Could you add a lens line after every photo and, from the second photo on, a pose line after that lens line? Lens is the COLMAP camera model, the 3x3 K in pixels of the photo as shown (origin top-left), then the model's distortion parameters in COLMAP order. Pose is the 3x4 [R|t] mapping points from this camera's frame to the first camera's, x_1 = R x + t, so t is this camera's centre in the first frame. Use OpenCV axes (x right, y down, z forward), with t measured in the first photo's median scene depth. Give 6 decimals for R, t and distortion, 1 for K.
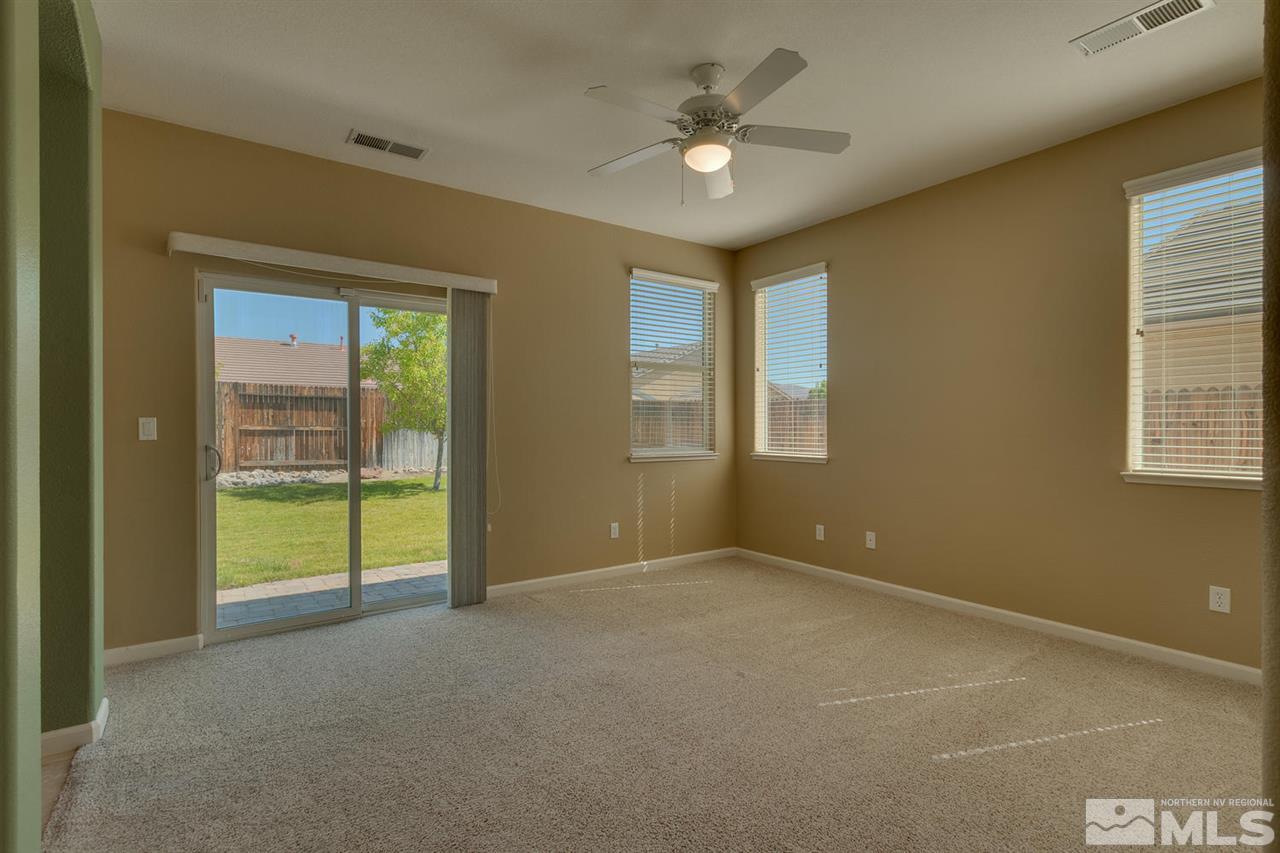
lens RADIAL K [[621.9, 0, 640.0], [0, 621.9, 426.5], [0, 0, 1]] dist [0.016491, 0.000299]
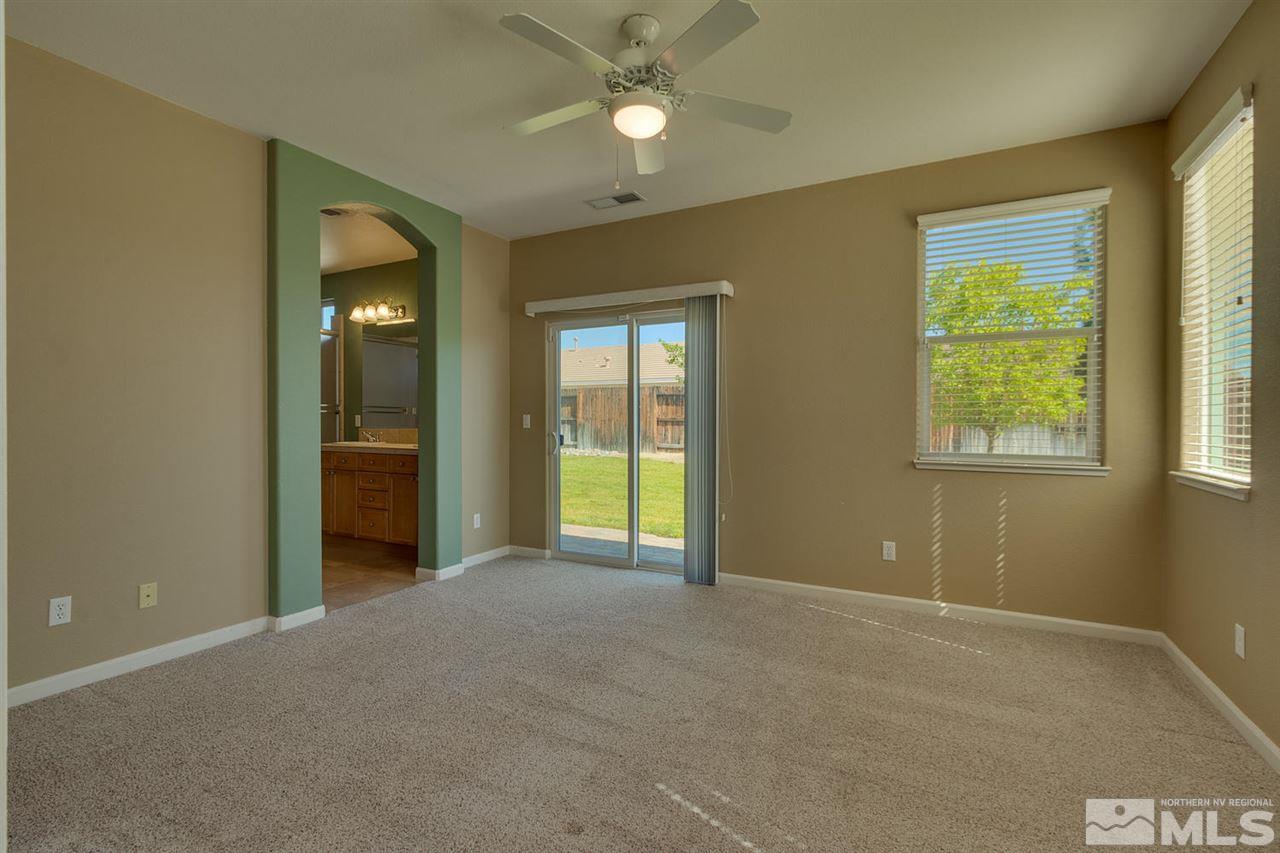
lens RADIAL K [[598.5, 0, 624.4], [0, 598.5, 425.1], [0, 0, 1]] dist [0.011553, 0.000357]
pose [[0.425441, 0.010798, -0.904922, 0.574953], [-0.005177, 0.999941, 0.009498, -0.001832], [0.904971, 0.000644, 0.425472, 0.399324]]
